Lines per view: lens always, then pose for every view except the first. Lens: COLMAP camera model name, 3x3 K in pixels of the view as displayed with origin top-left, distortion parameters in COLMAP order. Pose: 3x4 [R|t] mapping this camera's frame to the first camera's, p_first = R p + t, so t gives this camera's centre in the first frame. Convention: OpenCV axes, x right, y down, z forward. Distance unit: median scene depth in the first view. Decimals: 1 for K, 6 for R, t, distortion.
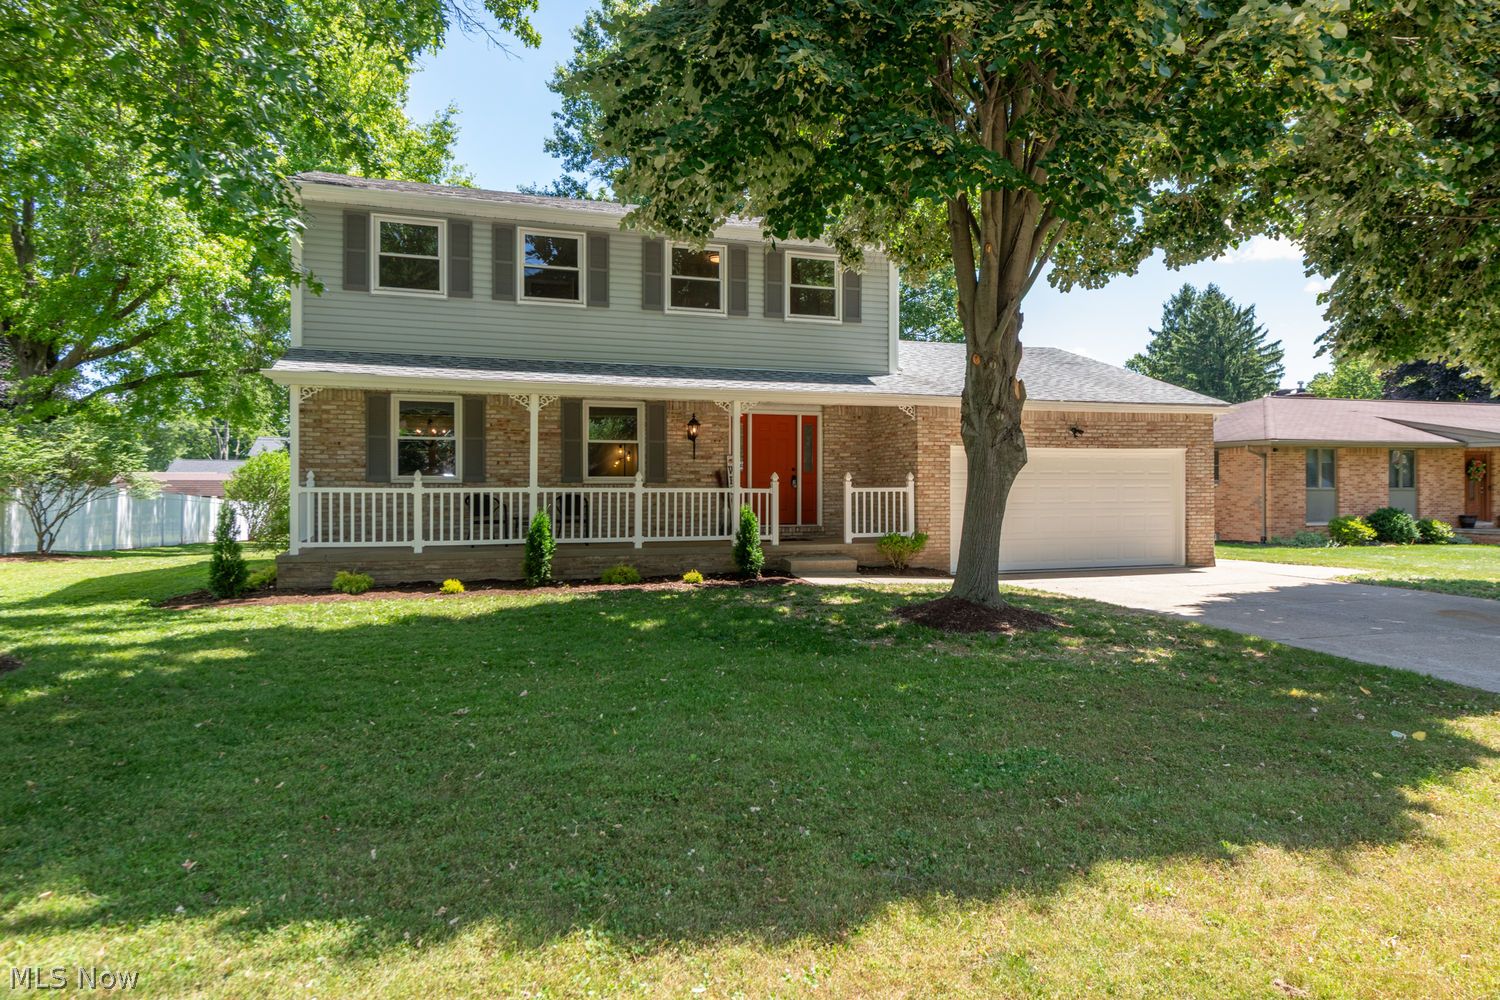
lens RADIAL K [[1007.5, 0, 754.4], [0, 1007.5, 501.0], [0, 0, 1]] dist [0.007914, -0.006652]
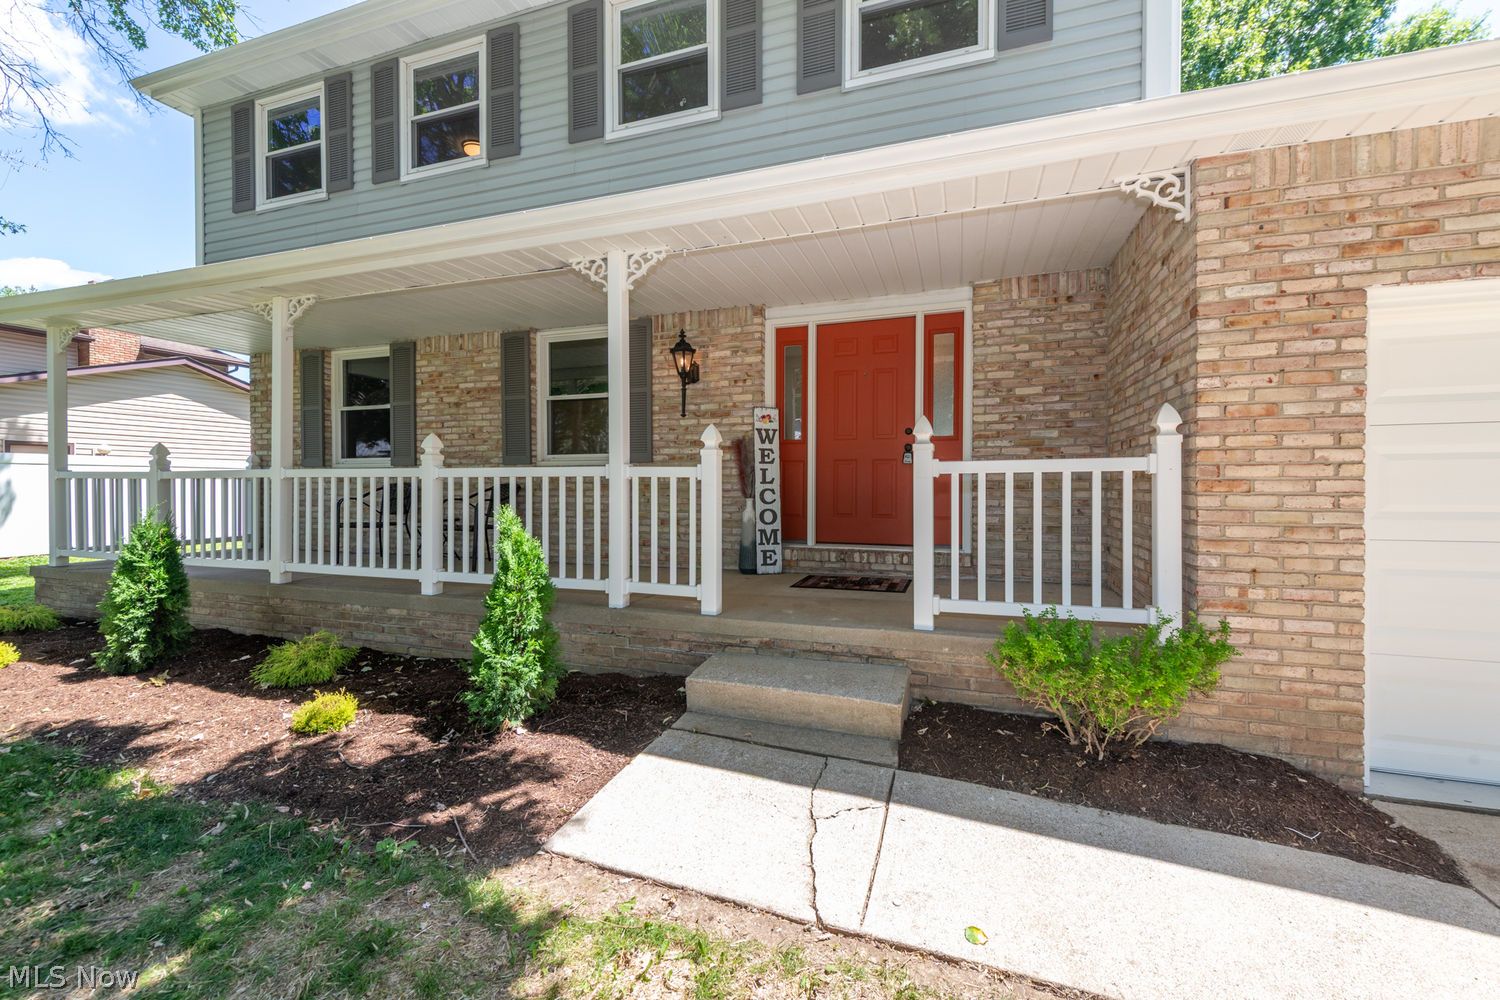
lens RADIAL K [[611.6, 0, 736.2], [0, 611.6, 490.7], [0, 0, 1]] dist [0.007242, -0.002328]
pose [[0.802379, 0.007002, -0.596774, 0.168532], [-0.004678, 0.999974, 0.005442, -0.004284], [0.596797, -0.001575, 0.802391, 0.825191]]
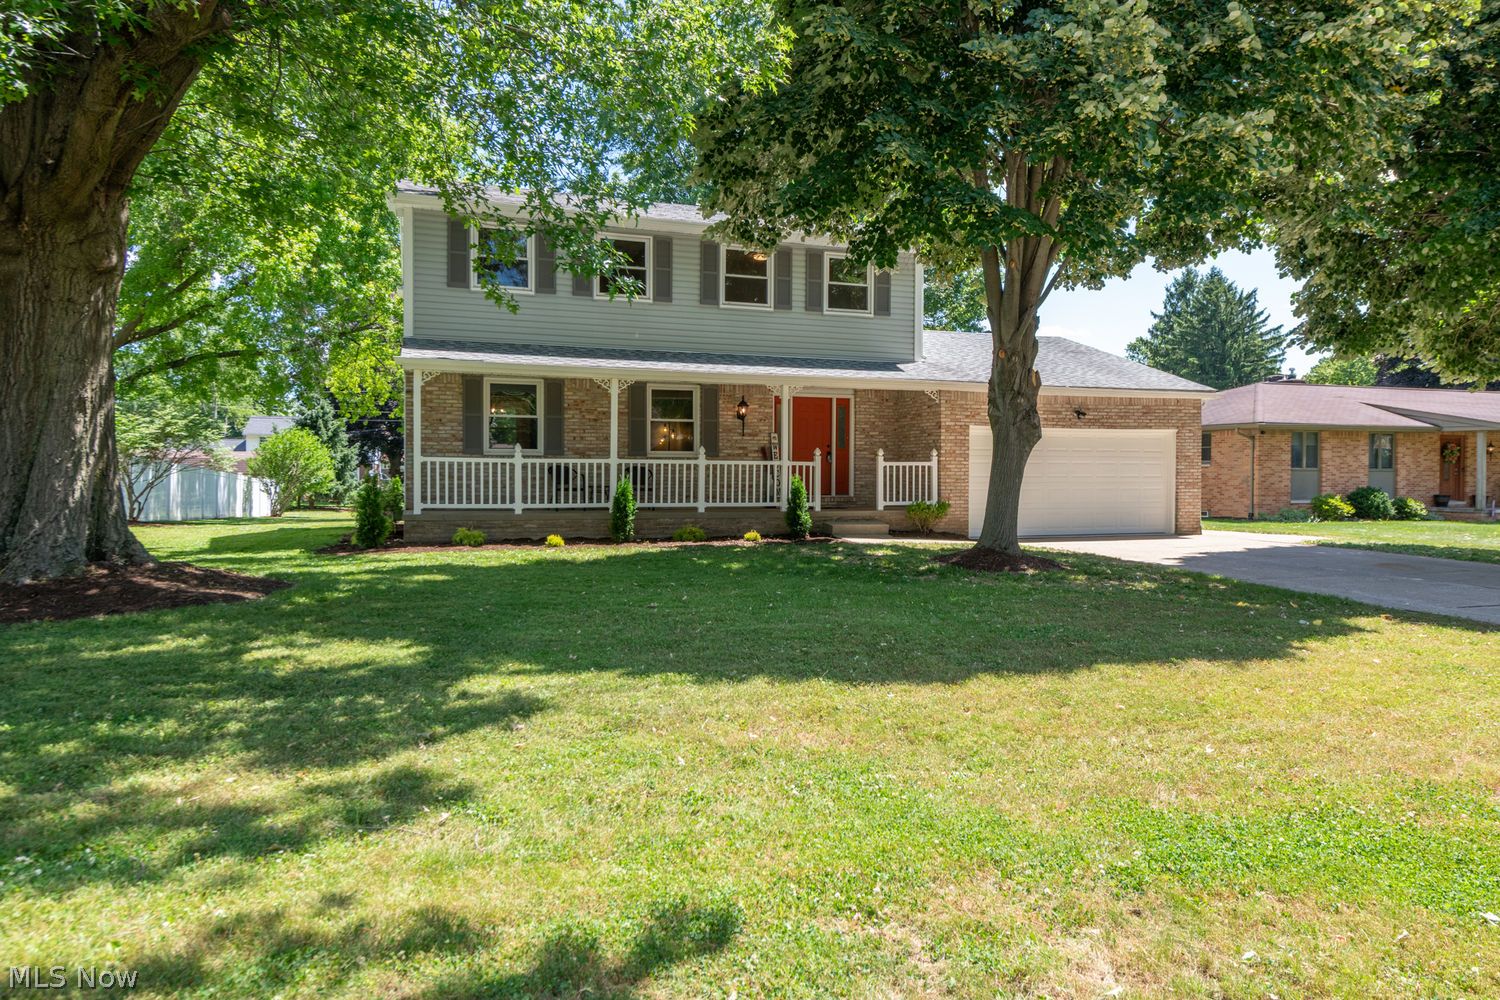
lens RADIAL K [[1047.9, 0, 751.1], [0, 1047.9, 499.5], [0, 0, 1]] dist [0.007108, 0.000792]
pose [[0.999945, 0.005210, 0.009121, -0.066415], [-0.005326, 0.999905, 0.012709, 0.015975], [-0.009054, -0.012757, 0.999878, -0.194446]]
